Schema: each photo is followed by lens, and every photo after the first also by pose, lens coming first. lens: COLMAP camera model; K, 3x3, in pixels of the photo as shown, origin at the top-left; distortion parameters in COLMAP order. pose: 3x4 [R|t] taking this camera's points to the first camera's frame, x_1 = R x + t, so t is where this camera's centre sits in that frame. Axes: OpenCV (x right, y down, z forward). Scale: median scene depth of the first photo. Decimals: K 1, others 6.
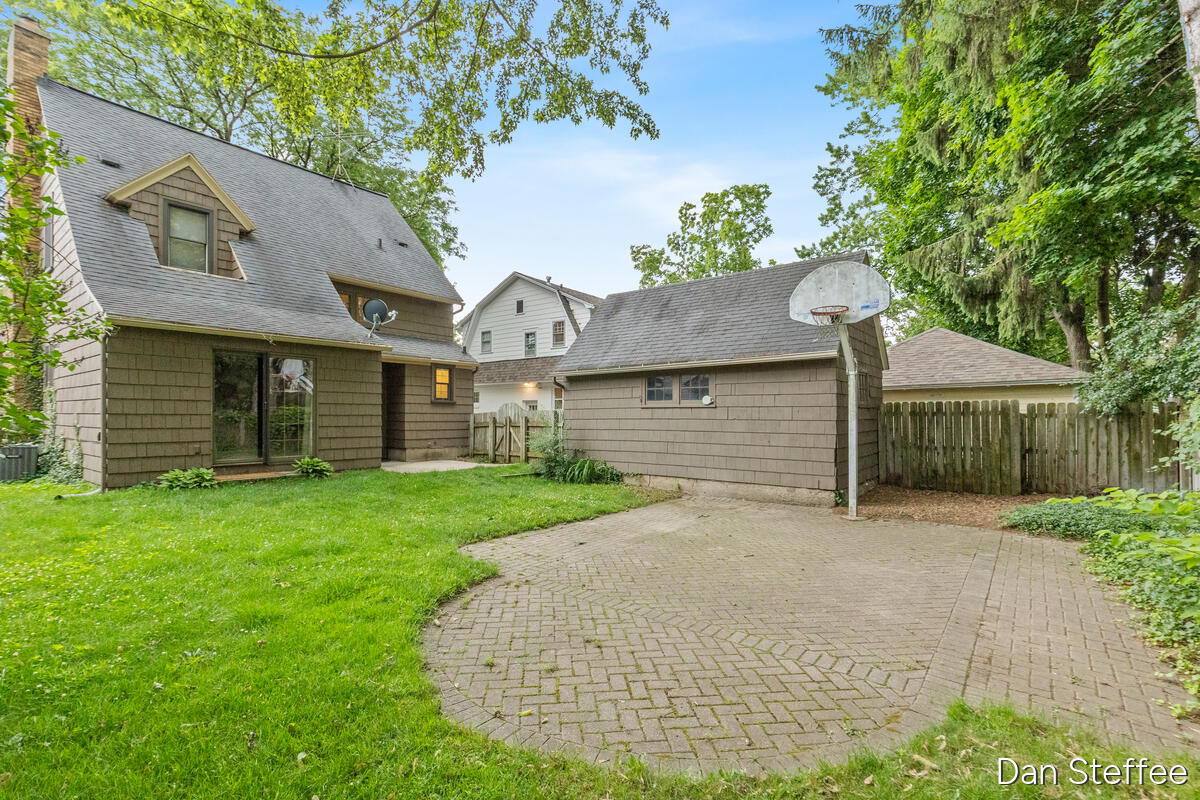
lens RADIAL K [[543.9, 0, 602.6], [0, 543.9, 408.2], [0, 0, 1]] dist [0.002292, -0.000422]
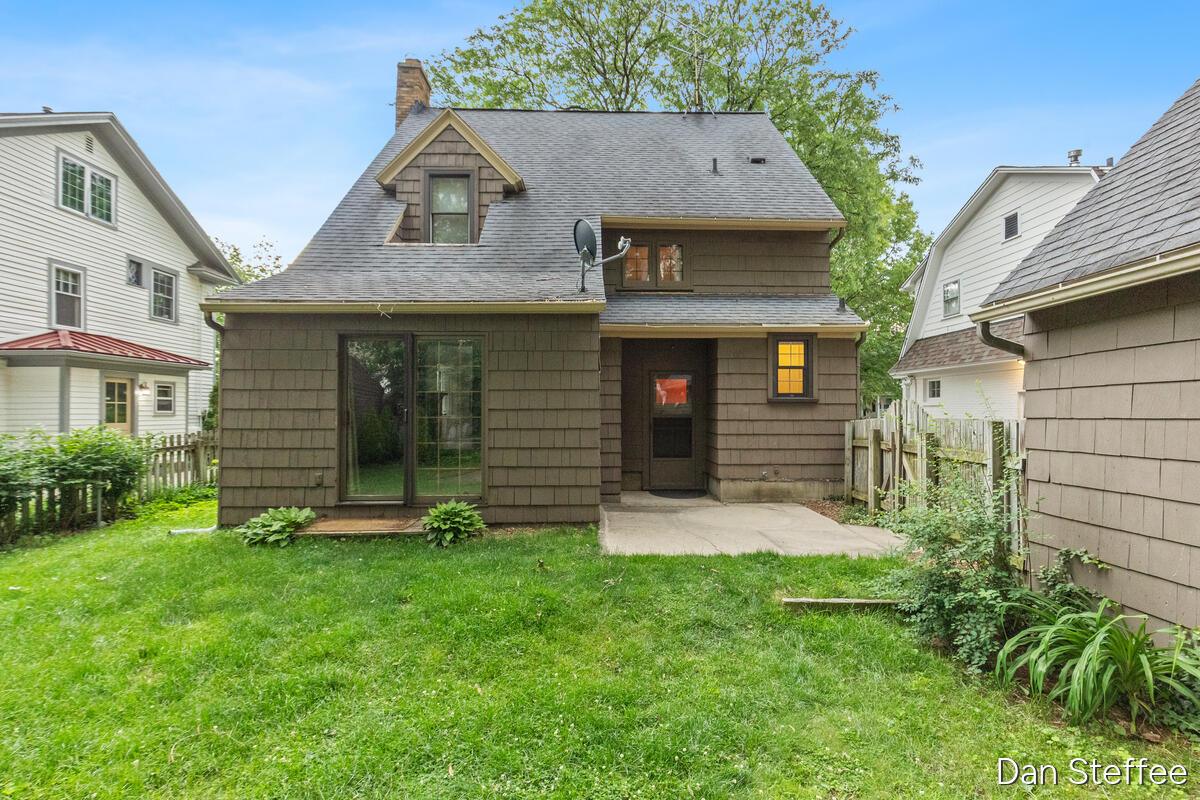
lens RADIAL K [[543.9, 0, 595.7], [0, 543.9, 408.4], [0, 0, 1]] dist [0.002292, -0.000422]
pose [[0.635391, -0.009684, -0.772130, 0.014441], [0.014970, 0.999888, -0.000222, -0.005934], [0.772045, -0.011418, 0.635465, 0.506517]]
